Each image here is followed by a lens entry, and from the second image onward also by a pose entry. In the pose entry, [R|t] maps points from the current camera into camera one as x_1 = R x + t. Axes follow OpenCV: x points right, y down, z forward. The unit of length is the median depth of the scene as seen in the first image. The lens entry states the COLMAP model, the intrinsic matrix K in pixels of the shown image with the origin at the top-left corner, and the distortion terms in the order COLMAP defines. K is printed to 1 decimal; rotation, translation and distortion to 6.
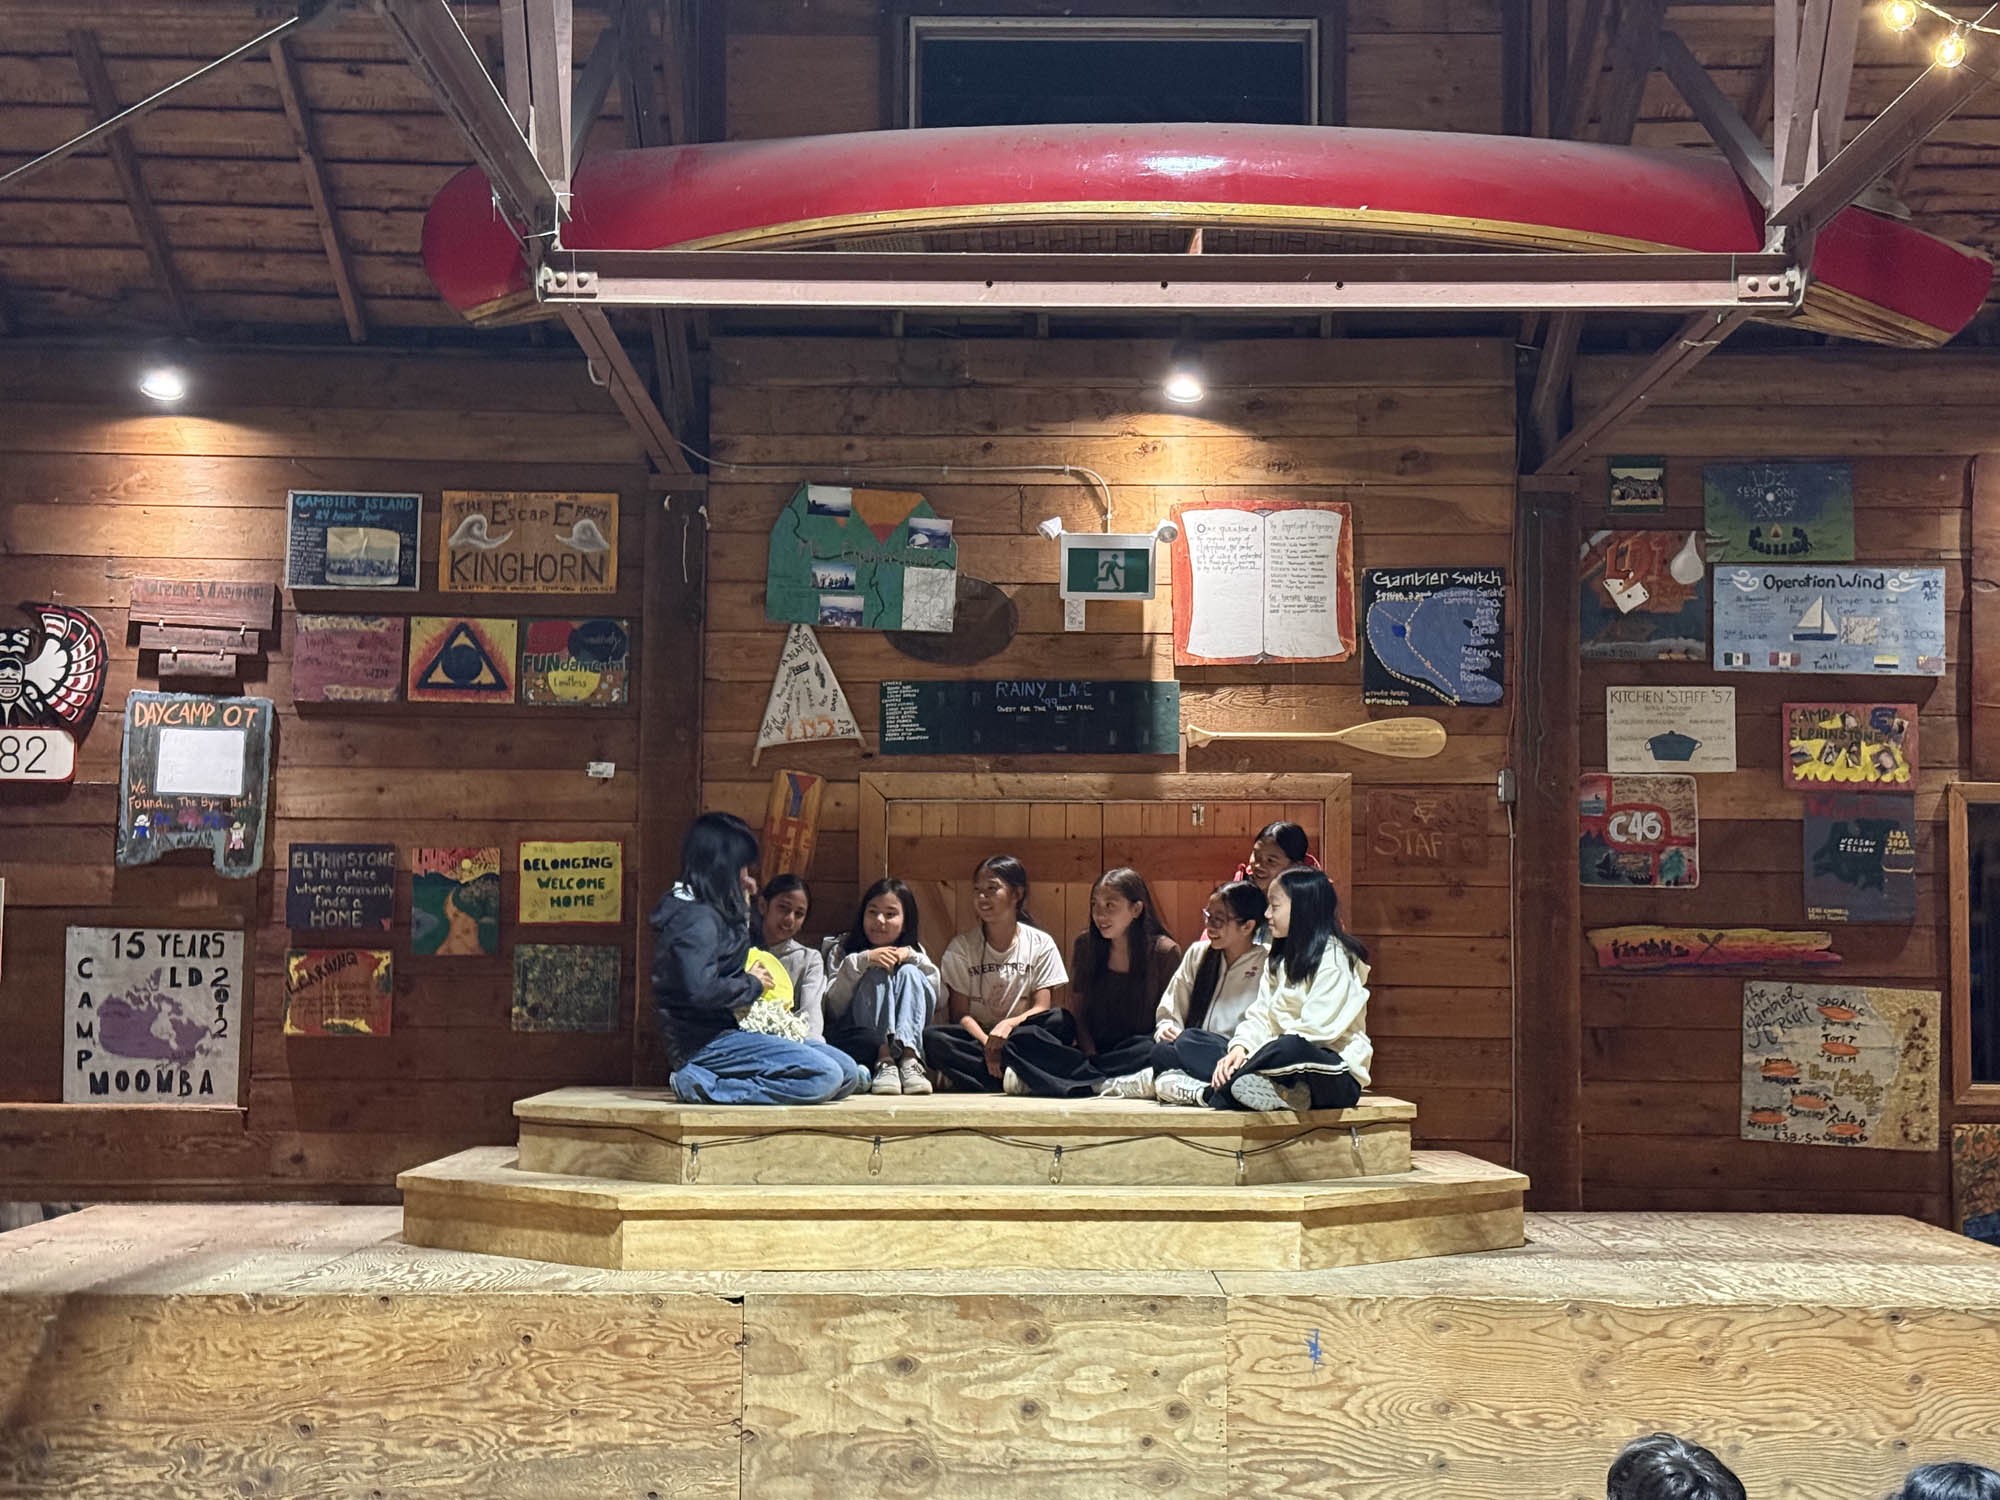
lens RADIAL K [[2777.1, 0, 997.3], [0, 2777.1, 764.2], [0, 0, 1]] dist [0.148329, 0.000000]
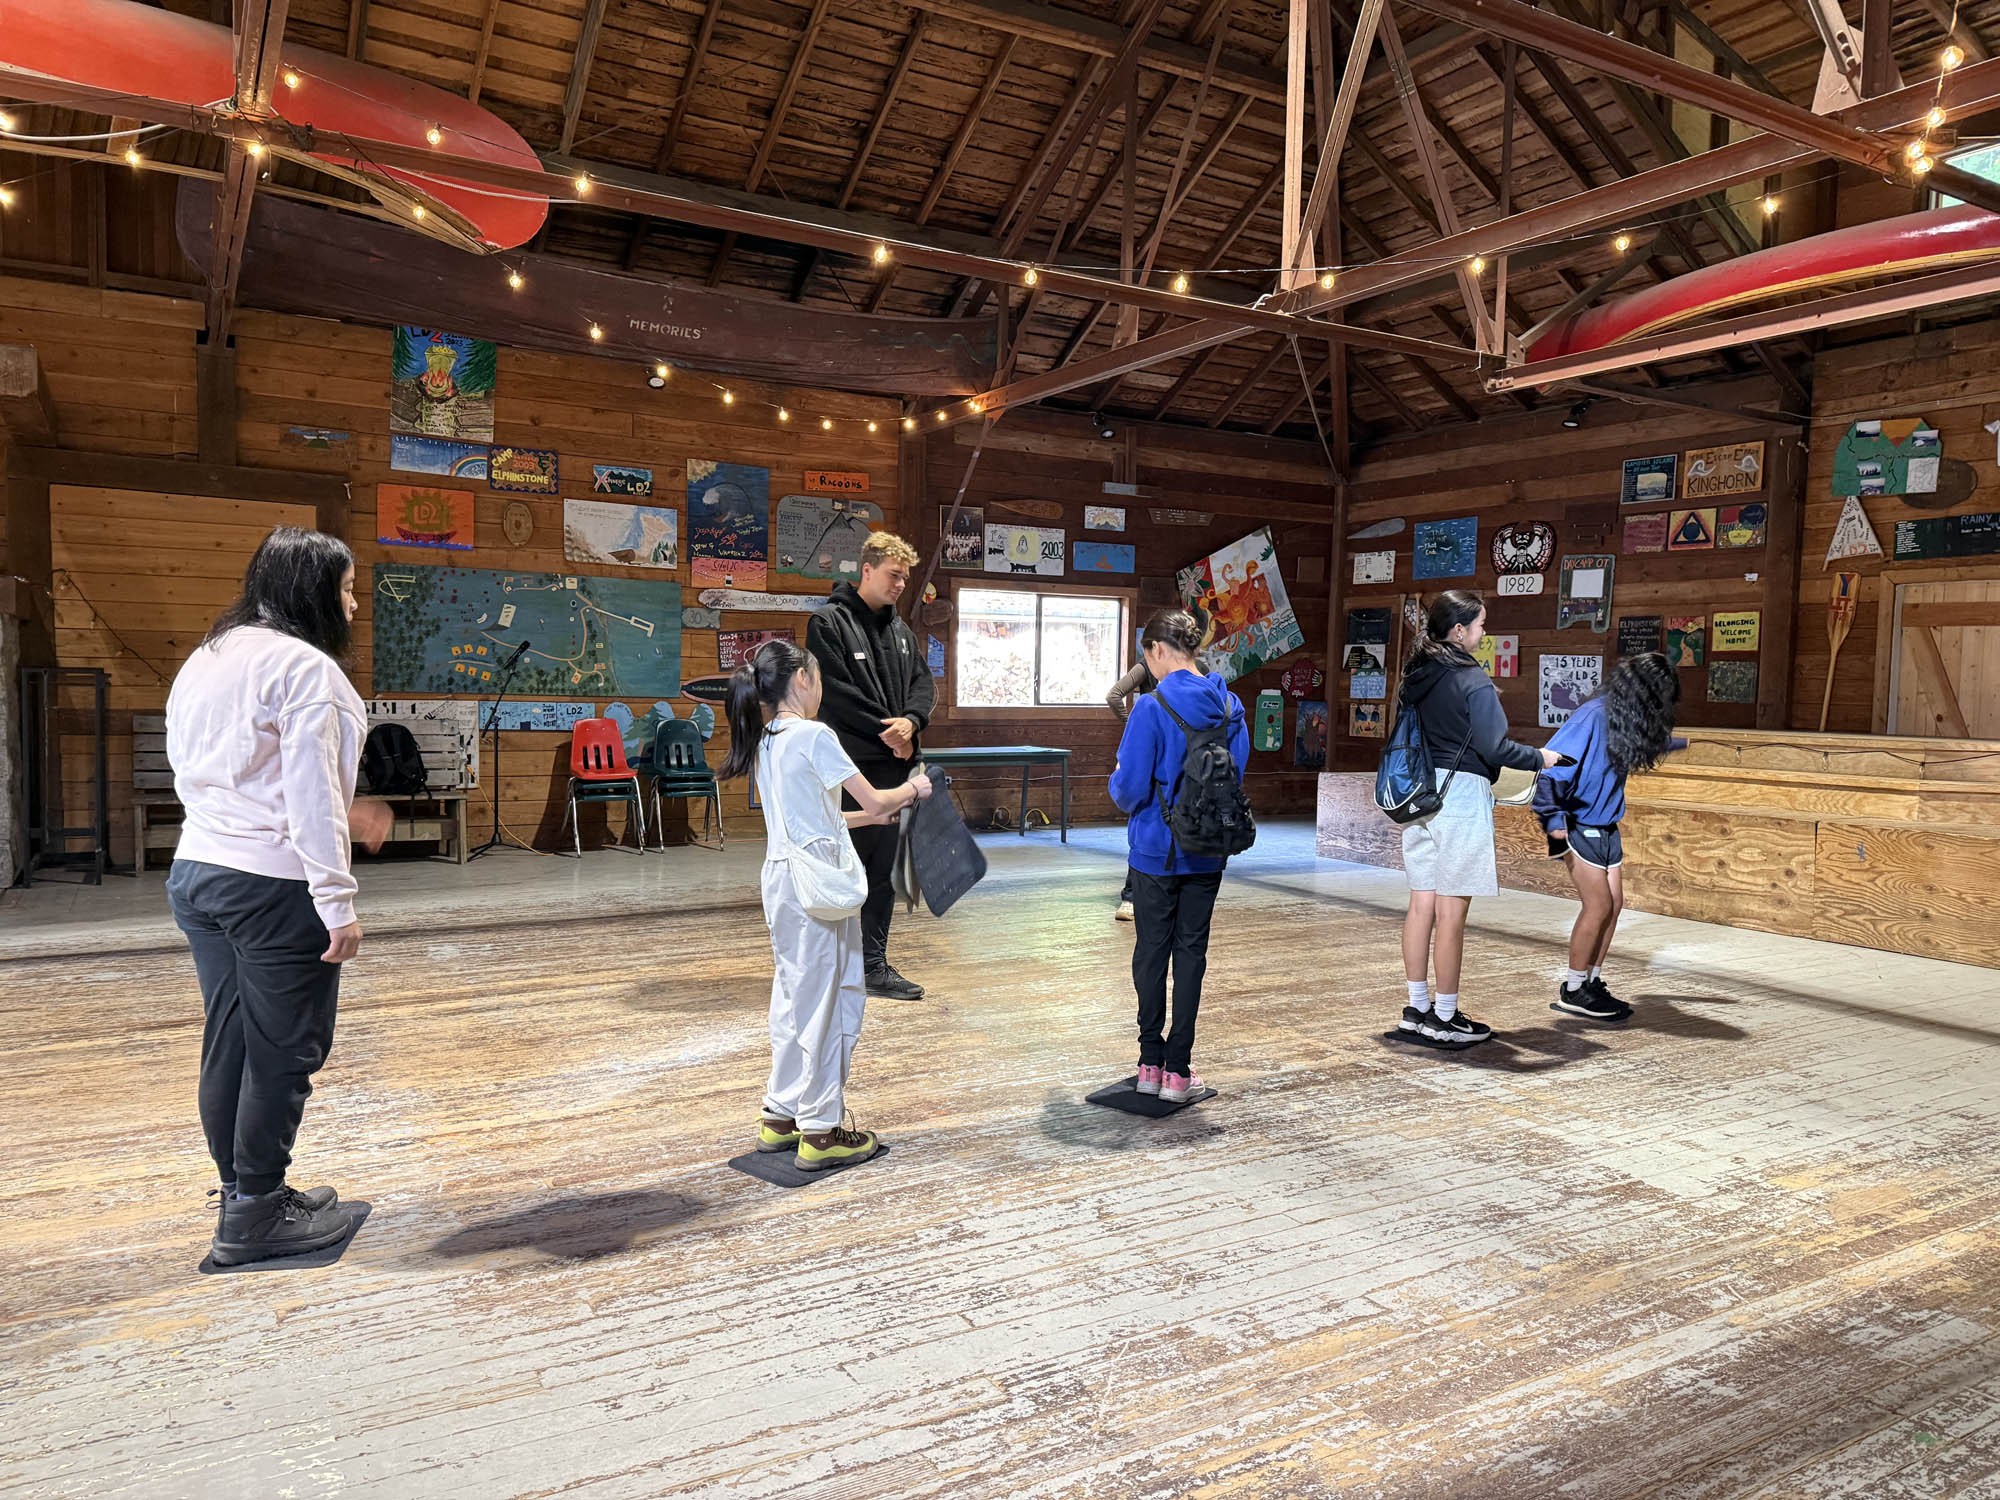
lens RADIAL K [[1404.7, 0, 994.1], [0, 1404.7, 768.3], [0, 0, 1]] dist [-0.000362, -0.010642]
pose [[0.502978, 0.058858, -0.862293, 0.485340], [0.044842, 0.994558, 0.094042, 0.020068], [0.863135, -0.085968, 0.497602, -0.021716]]
